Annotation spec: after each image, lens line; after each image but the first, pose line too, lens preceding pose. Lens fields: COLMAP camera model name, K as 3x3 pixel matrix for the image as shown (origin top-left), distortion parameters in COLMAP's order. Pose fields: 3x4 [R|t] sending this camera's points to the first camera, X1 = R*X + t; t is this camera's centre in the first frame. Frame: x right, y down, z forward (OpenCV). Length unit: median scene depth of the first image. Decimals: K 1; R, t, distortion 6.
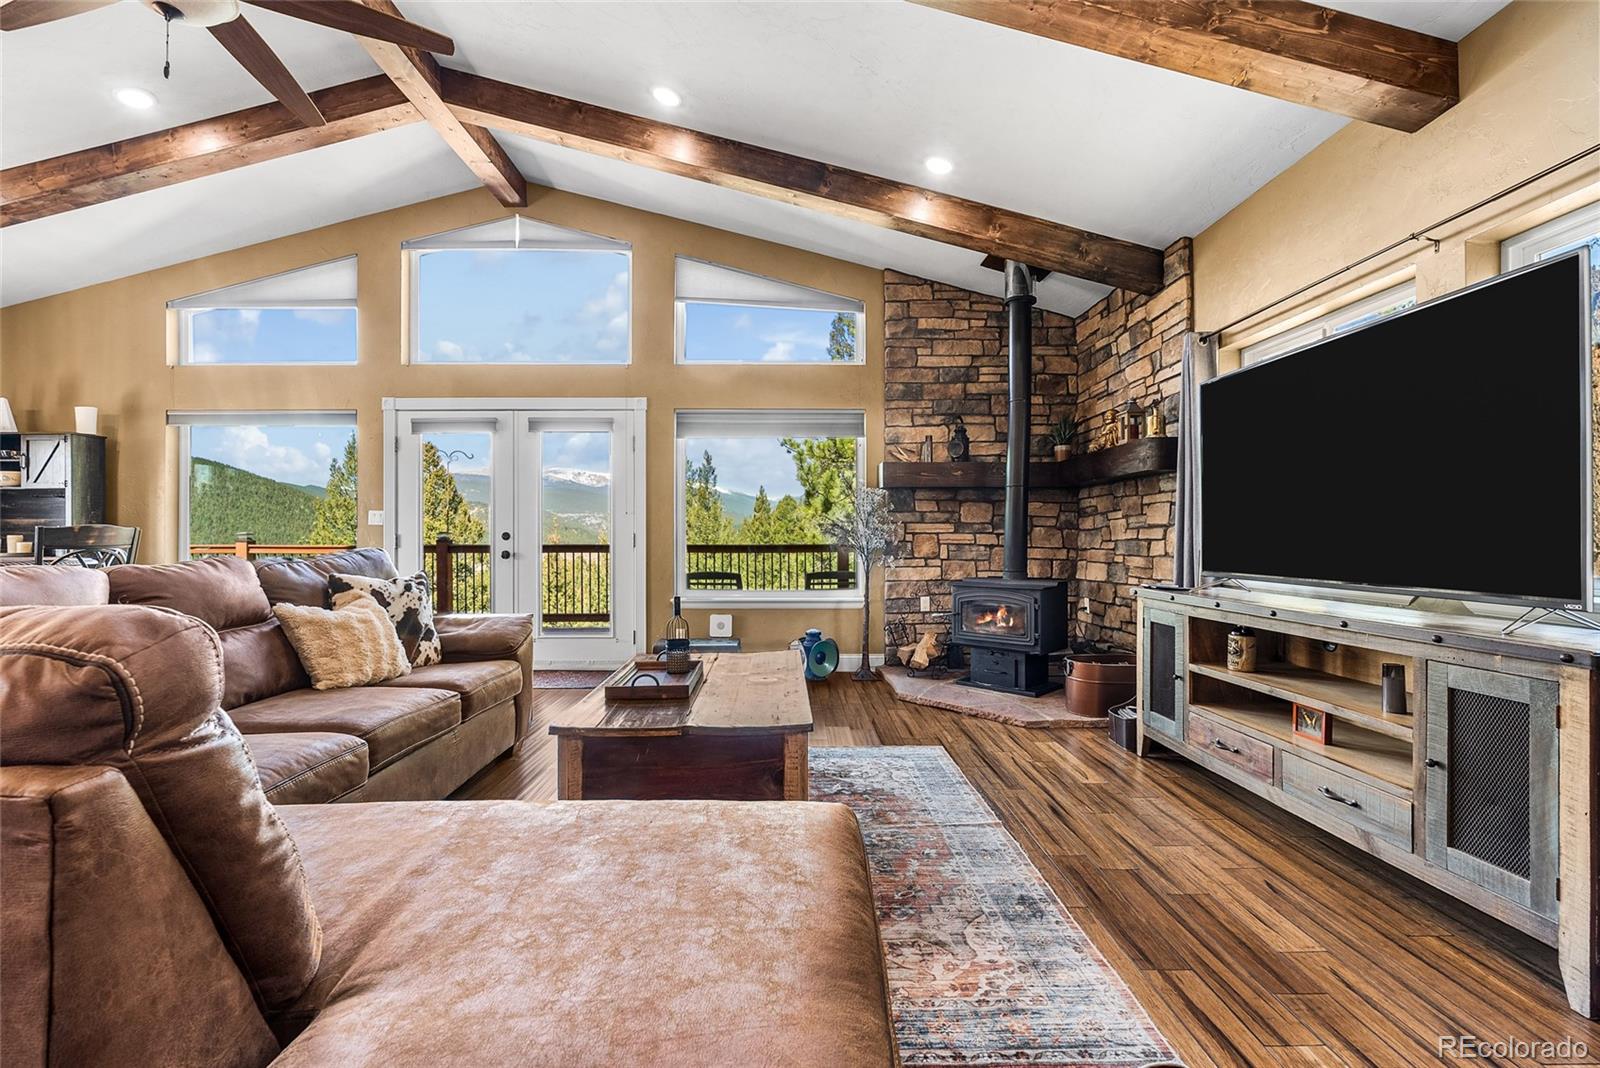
lens RADIAL K [[703.8, 0, 796.7], [0, 703.8, 535.0], [0, 0, 1]] dist [-0.006581, 0.001043]
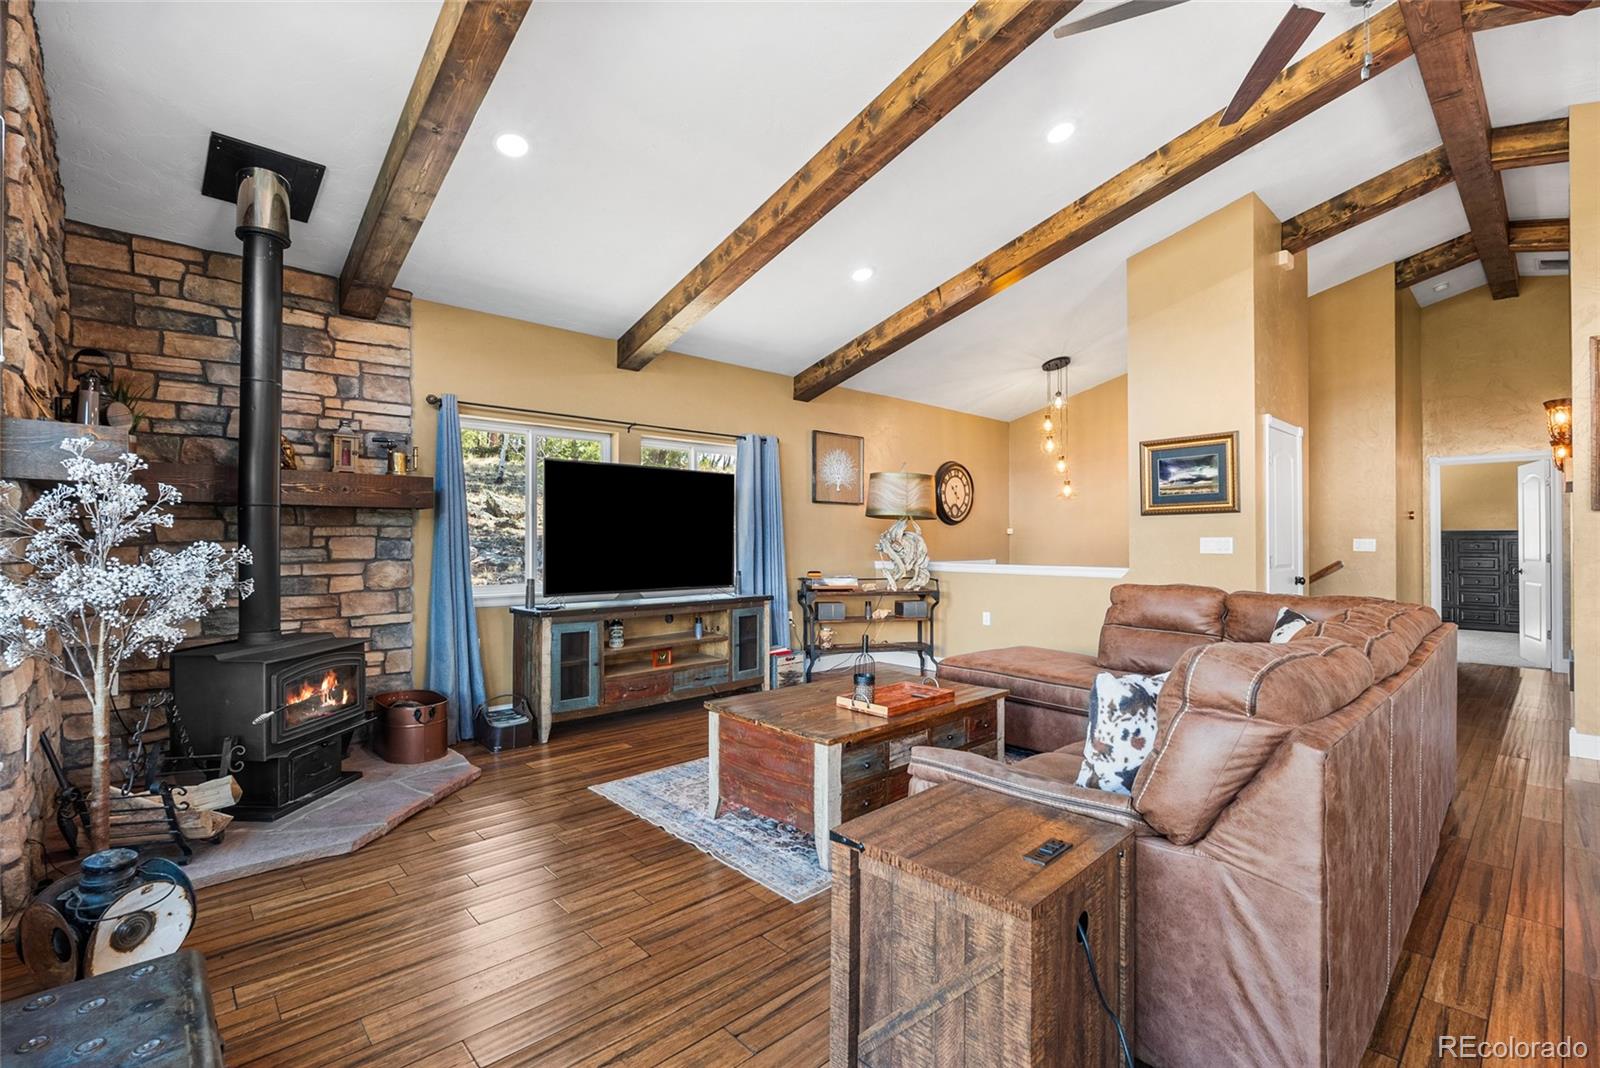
lens RADIAL K [[707.6, 0, 801.5], [0, 707.6, 536.2], [0, 0, 1]] dist [-0.005925, 0.000649]
pose [[-0.672066, 0.006269, 0.740464, -0.485324], [-0.001063, 0.999955, -0.009431, -0.030179], [-0.740490, -0.007125, -0.672029, 0.953928]]
